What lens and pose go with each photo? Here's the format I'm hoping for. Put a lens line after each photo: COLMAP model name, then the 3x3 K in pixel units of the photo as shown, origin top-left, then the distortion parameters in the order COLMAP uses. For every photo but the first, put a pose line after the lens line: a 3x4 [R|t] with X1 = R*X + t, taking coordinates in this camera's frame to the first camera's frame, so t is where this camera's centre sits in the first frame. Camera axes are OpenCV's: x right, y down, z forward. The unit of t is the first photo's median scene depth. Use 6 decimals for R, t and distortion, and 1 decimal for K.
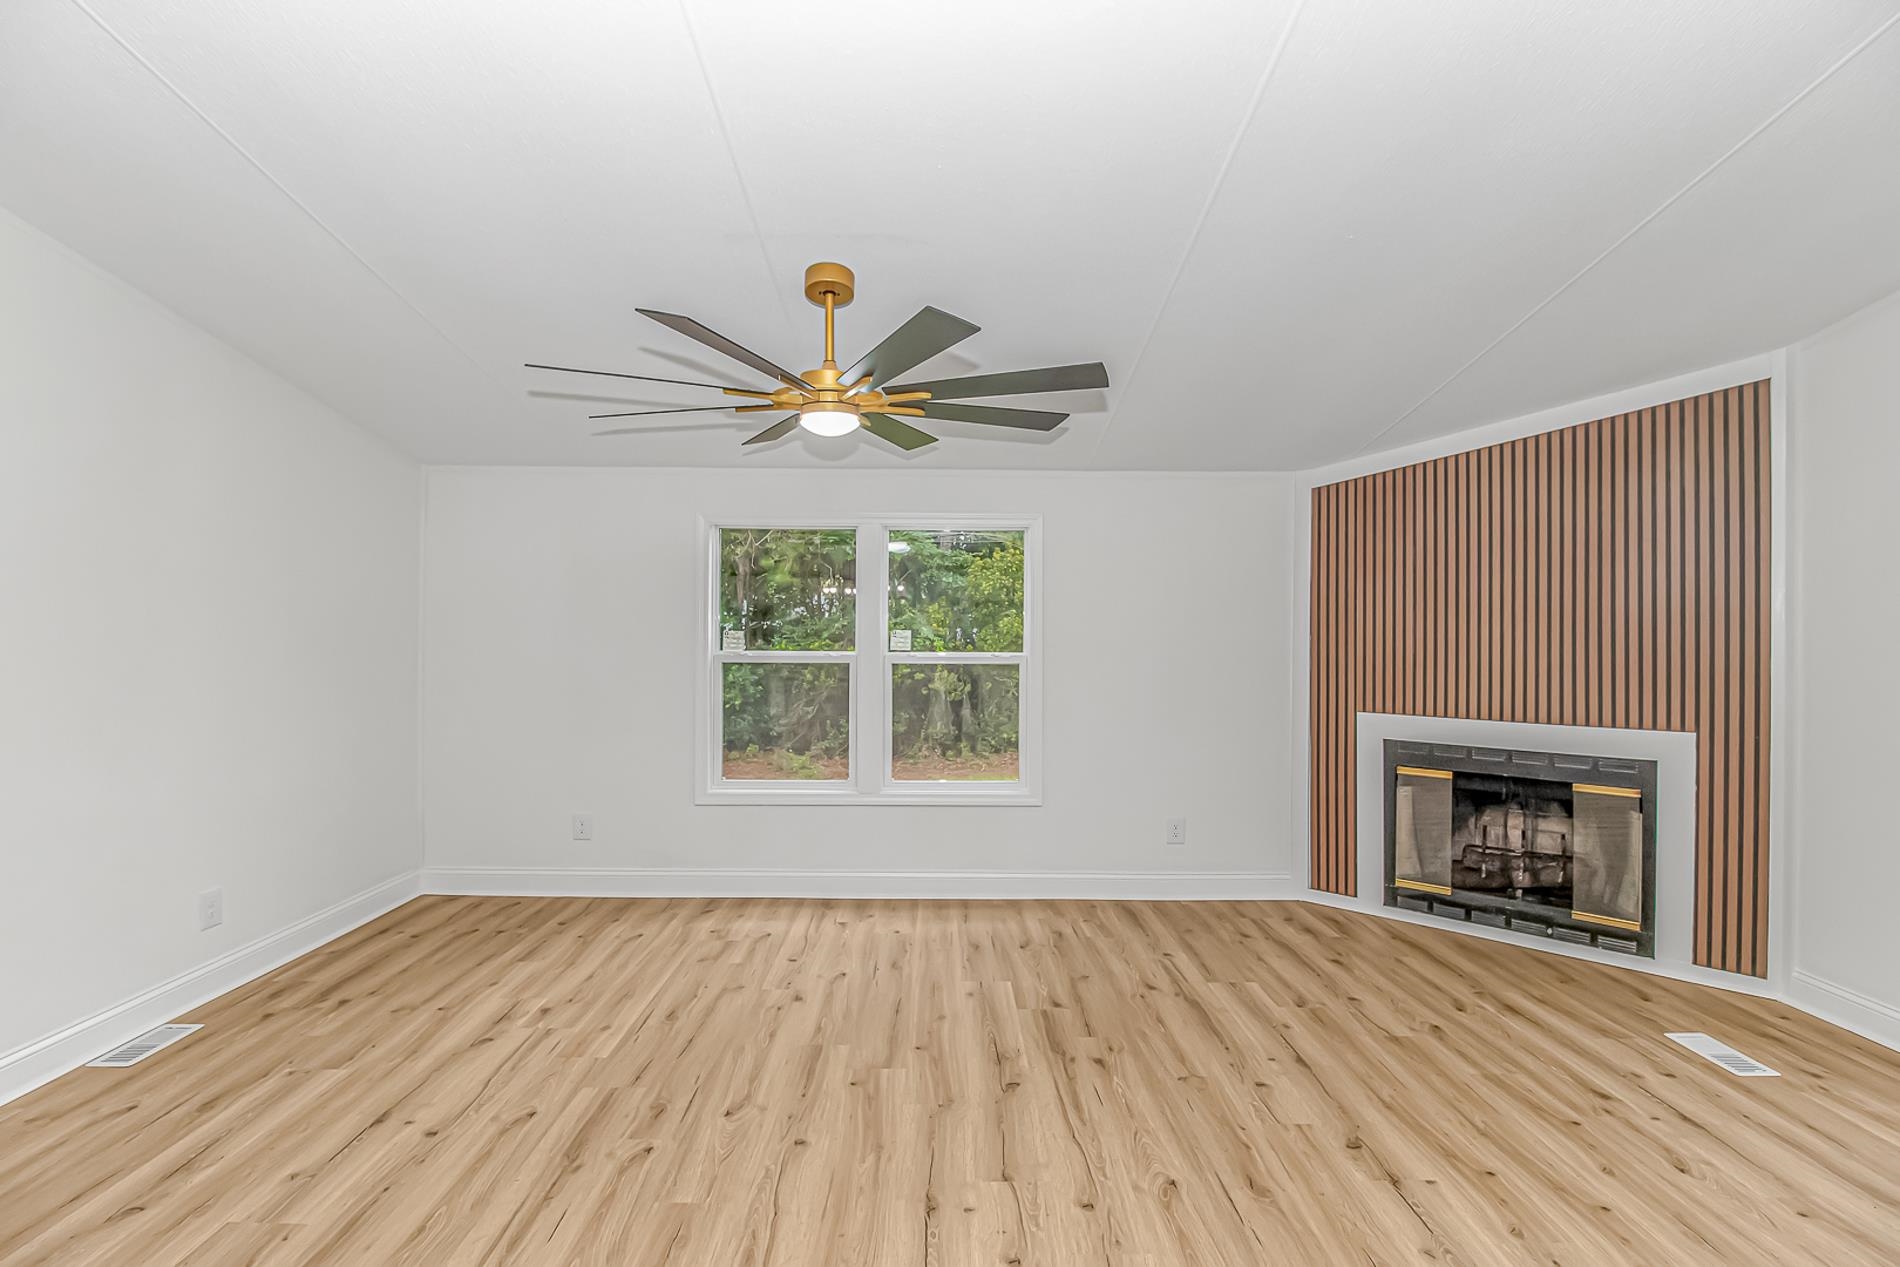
lens RADIAL K [[869.8, 0, 934.7], [0, 869.8, 631.6], [0, 0, 1]] dist [-0.011841, -0.000093]
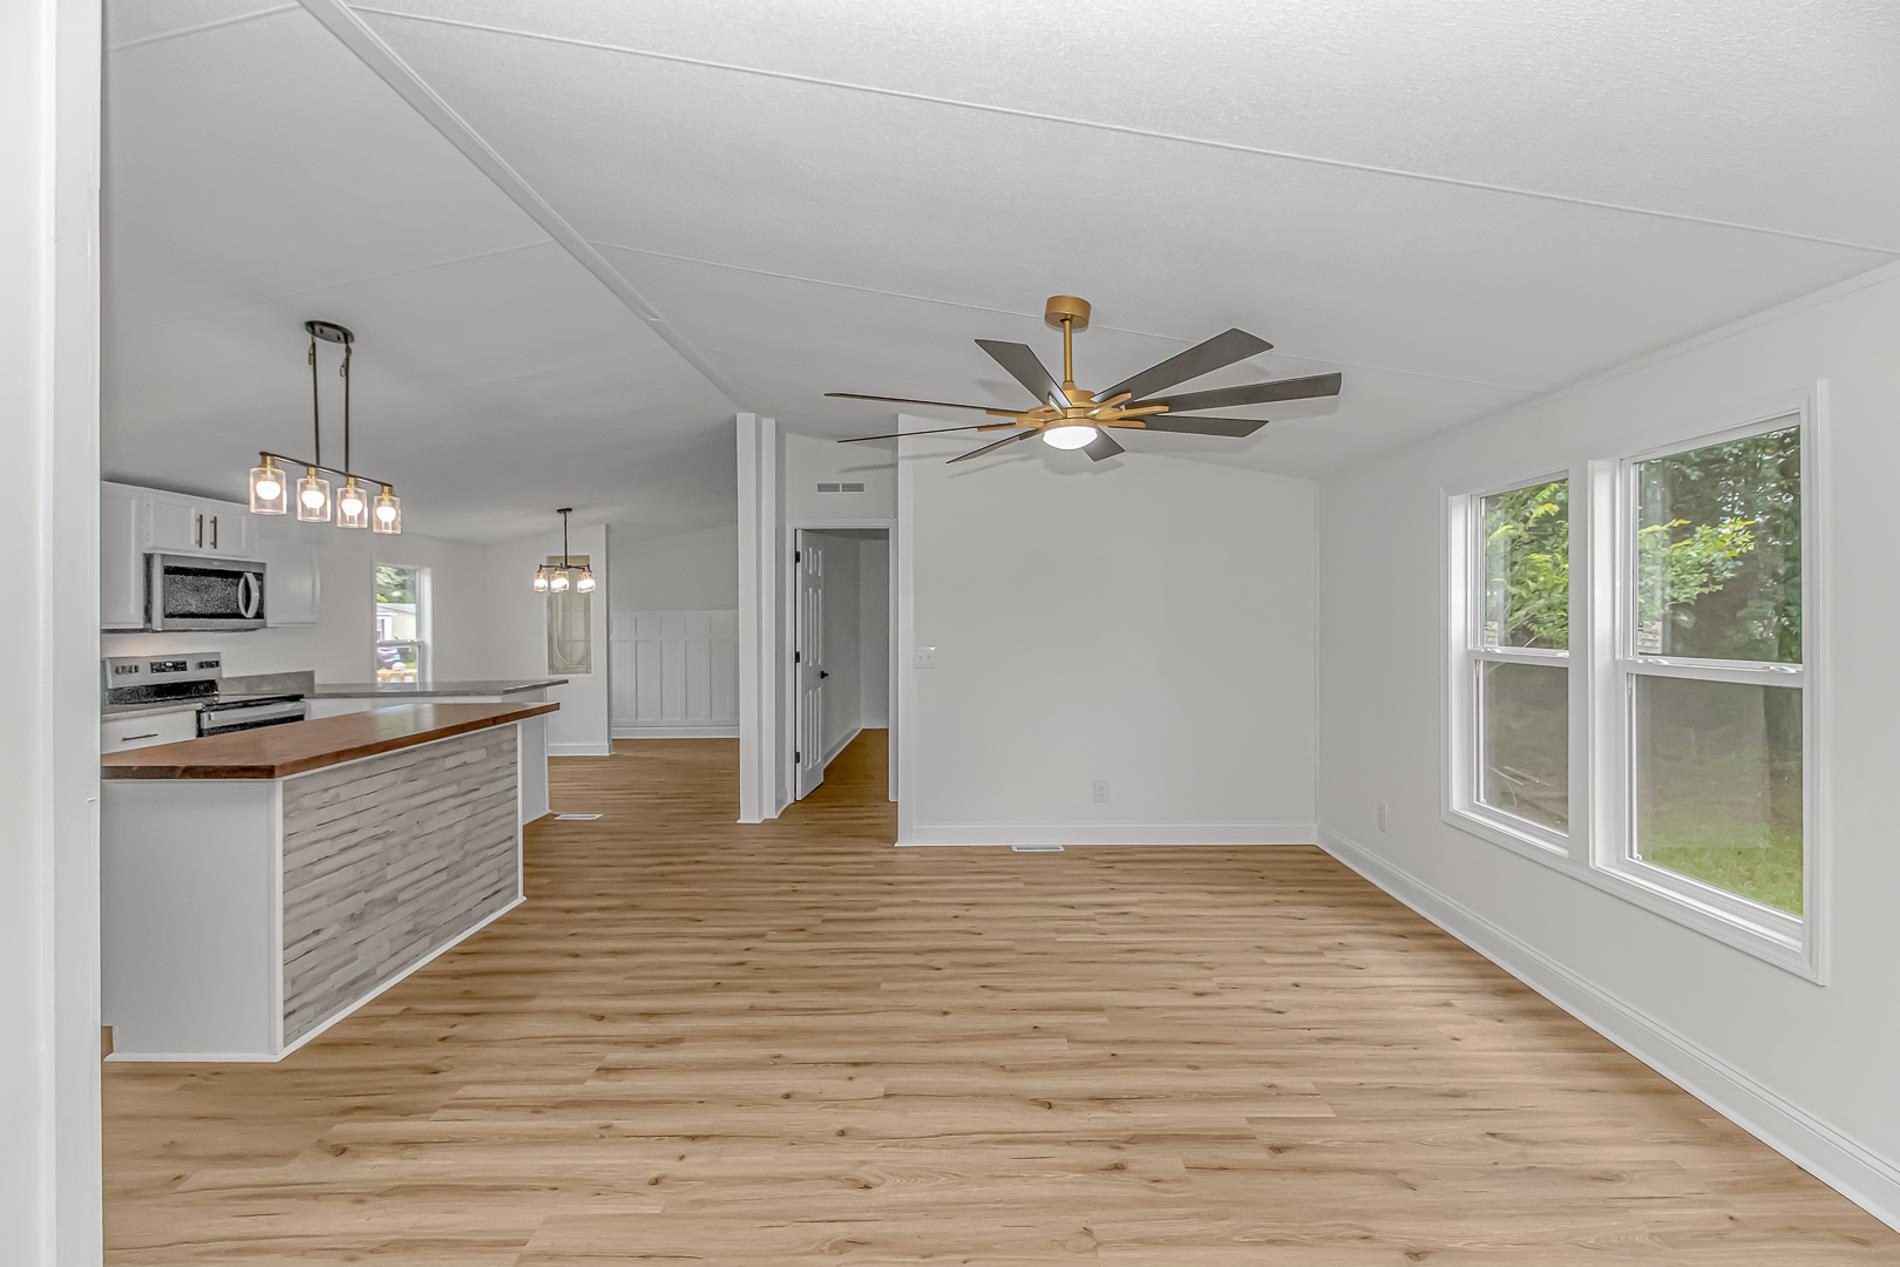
lens RADIAL K [[924.0, 0, 989.2], [0, 924.0, 615.9], [0, 0, 1]] dist [-0.000807, 0.000026]
pose [[0.017473, 0.002513, -0.999844, 0.805285], [0.002288, 0.999994, 0.002554, -0.008002], [0.999845, -0.002332, 0.017467, 0.679257]]
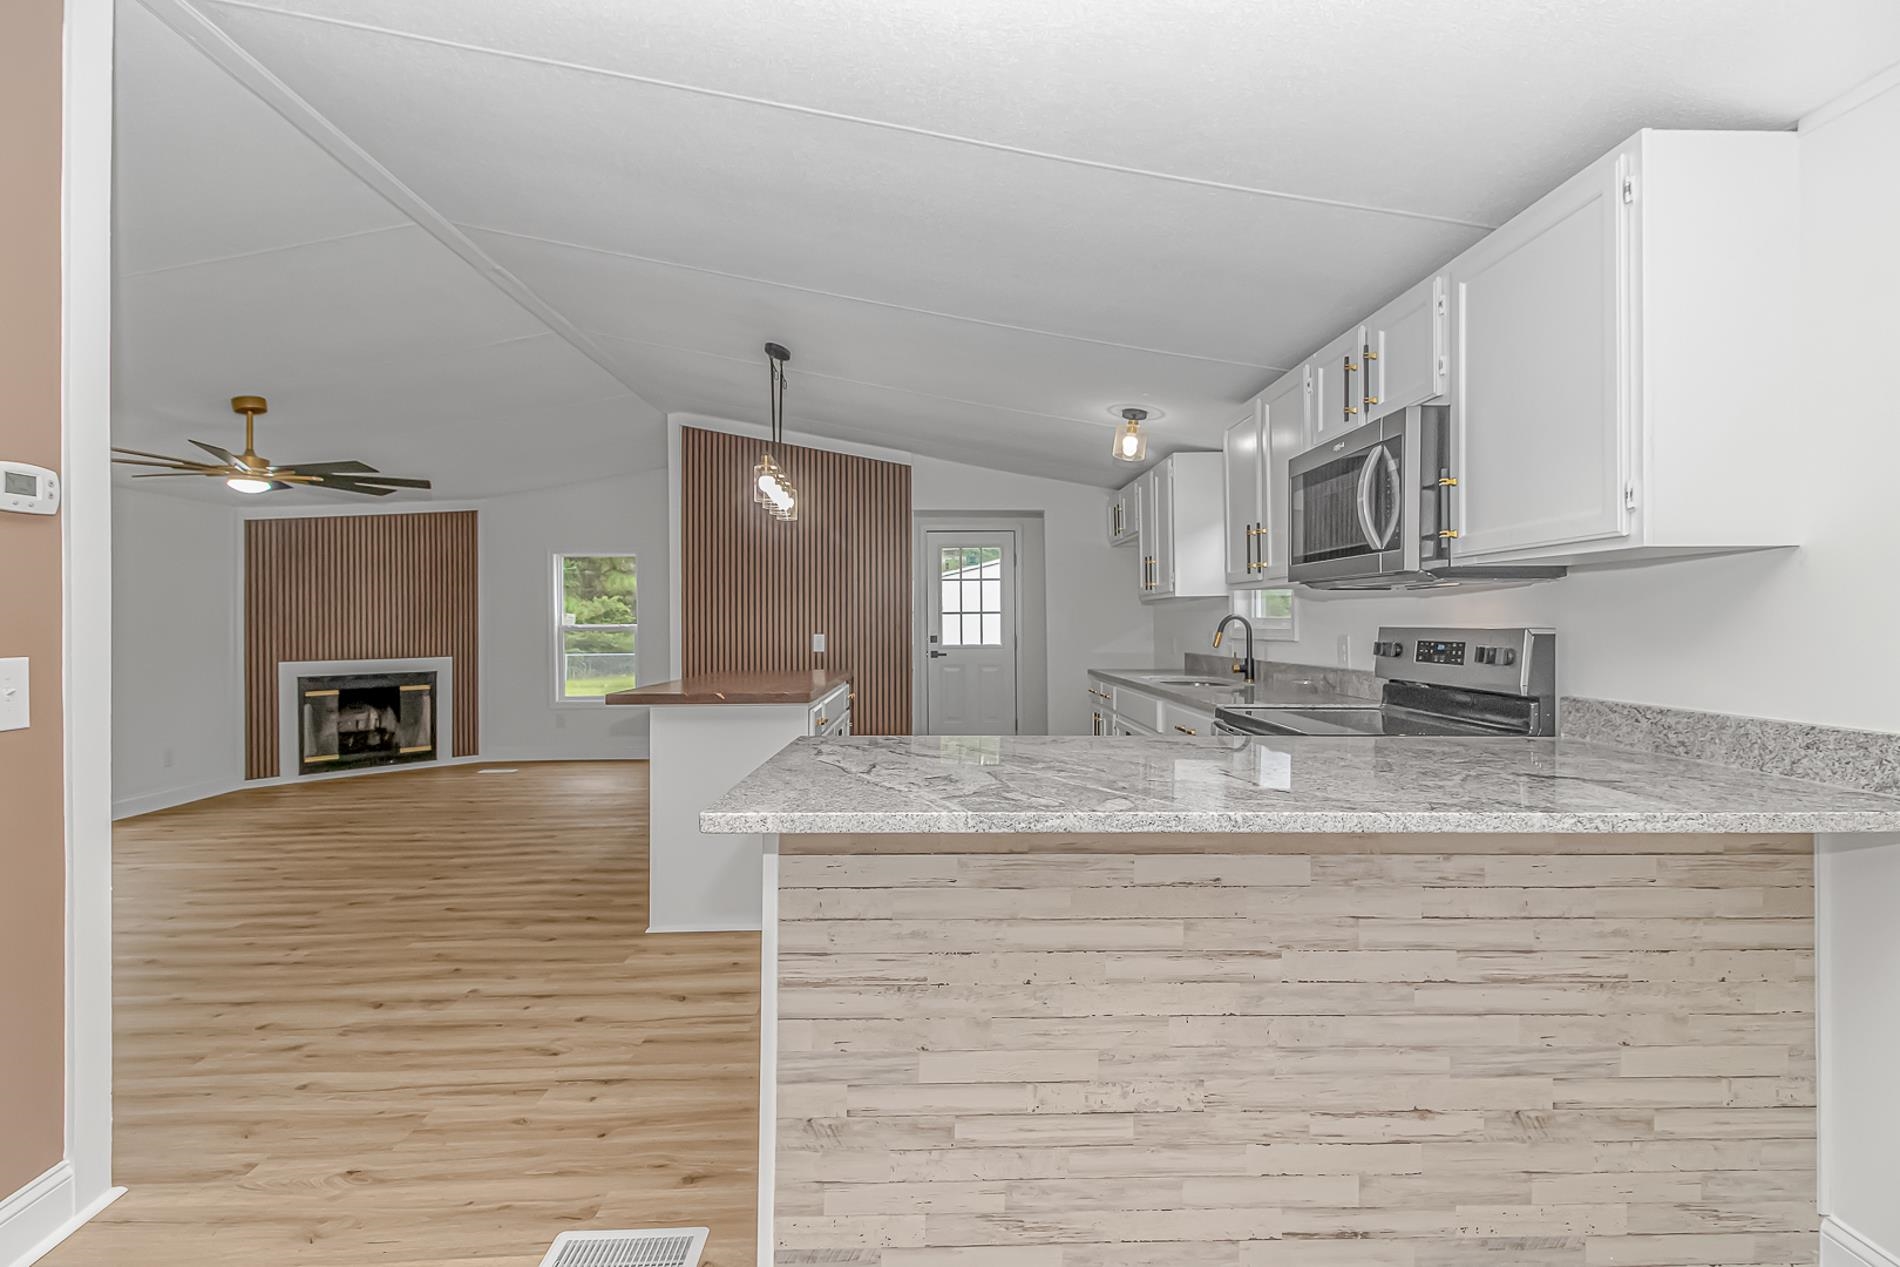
lens RADIAL K [[894.6, 0, 948.2], [0, 894.6, 623.0], [0, 0, 1]] dist [-0.018915, -0.000170]
pose [[-0.023379, -0.002312, 0.999724, -1.470258], [0.005148, 0.999984, 0.002433, 0.027051], [-0.999713, 0.005204, -0.023366, -0.262354]]
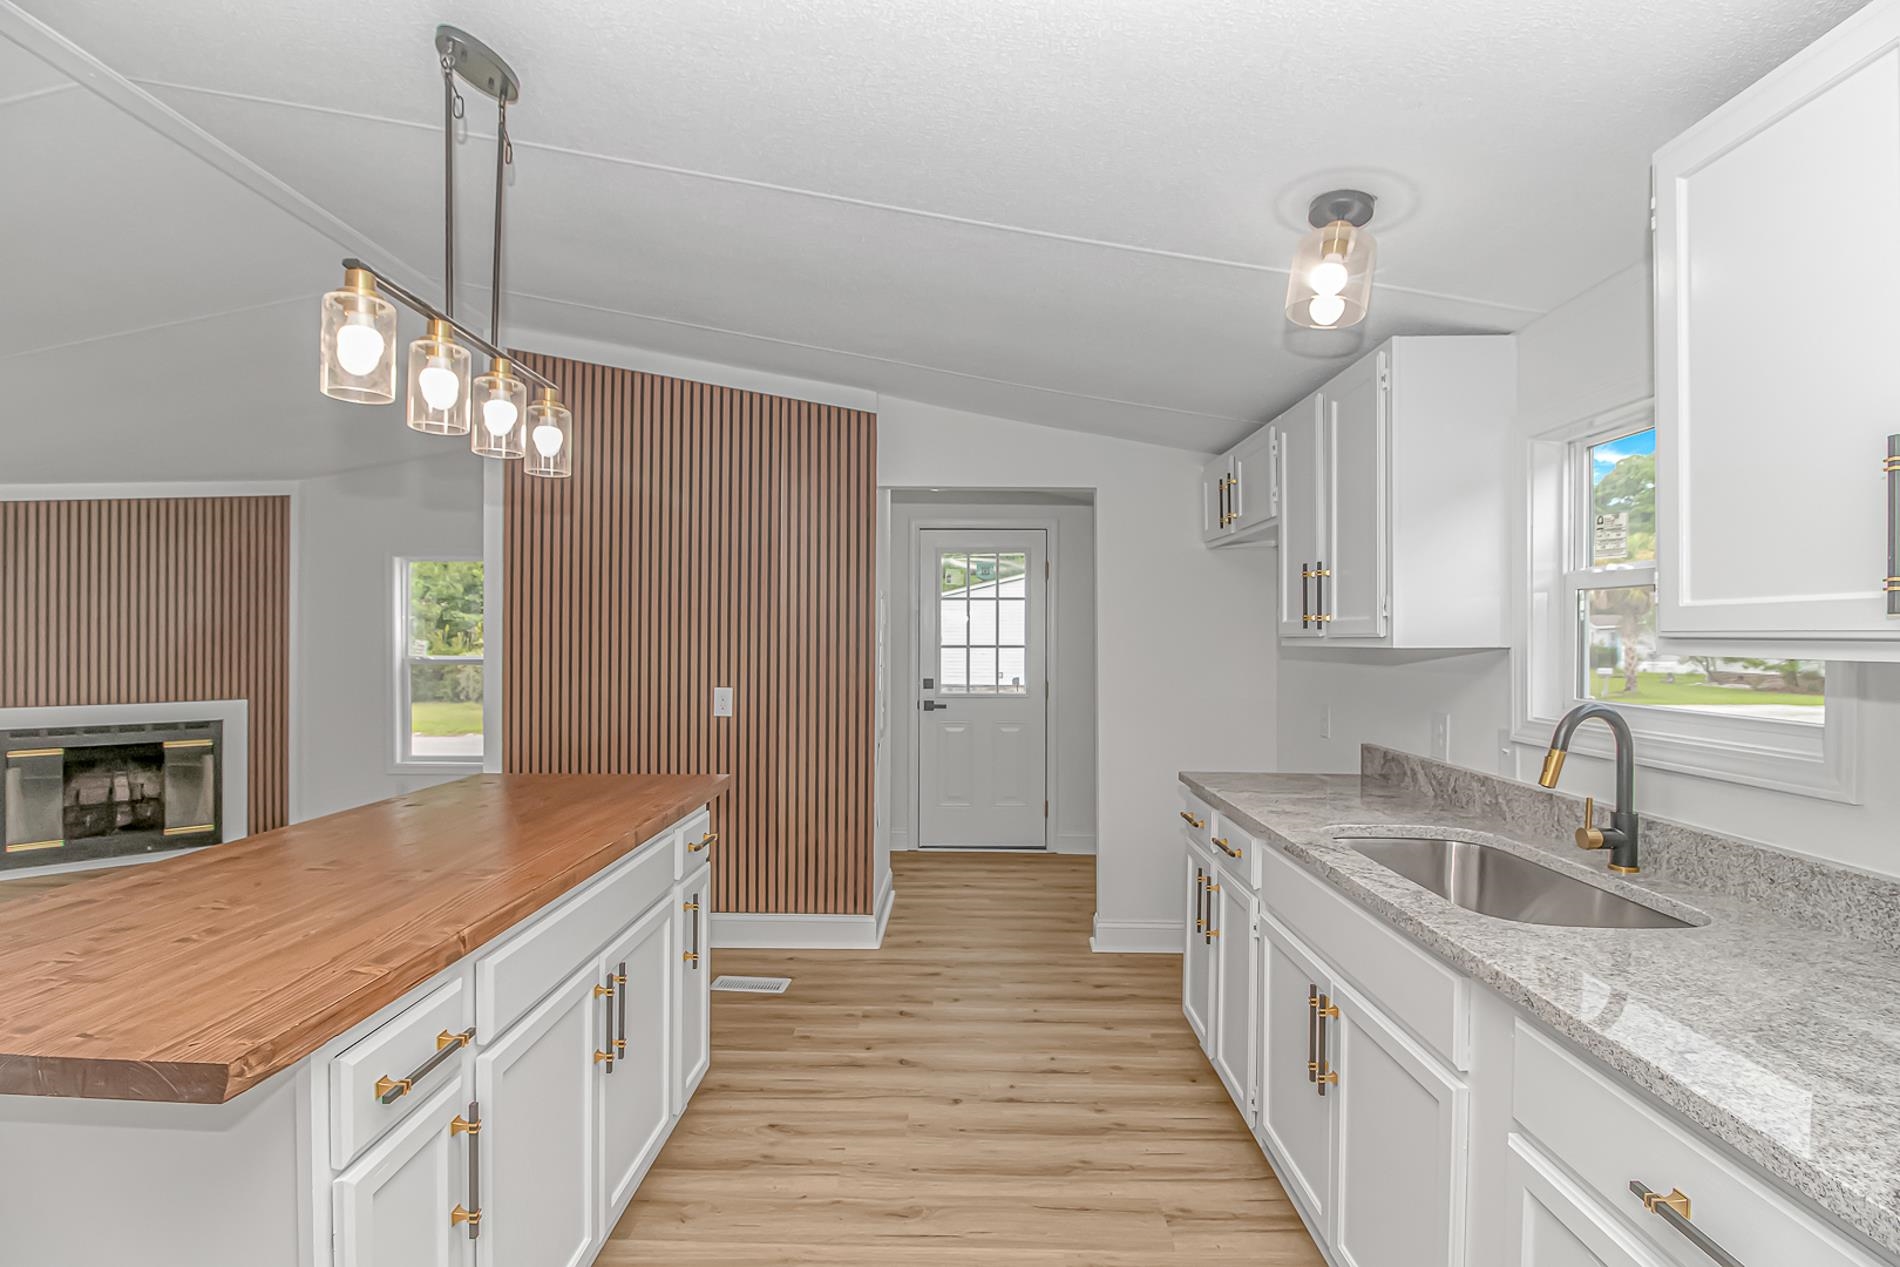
lens RADIAL K [[924.2, 0, 908.3], [0, 924.2, 632.3], [0, 0, 1]] dist [-0.000818, 0.000242]
pose [[0.052198, 0.004683, 0.998626, -0.777687], [-0.009226, 0.999949, -0.004207, -0.013621], [-0.998594, -0.008994, 0.052238, -0.334610]]
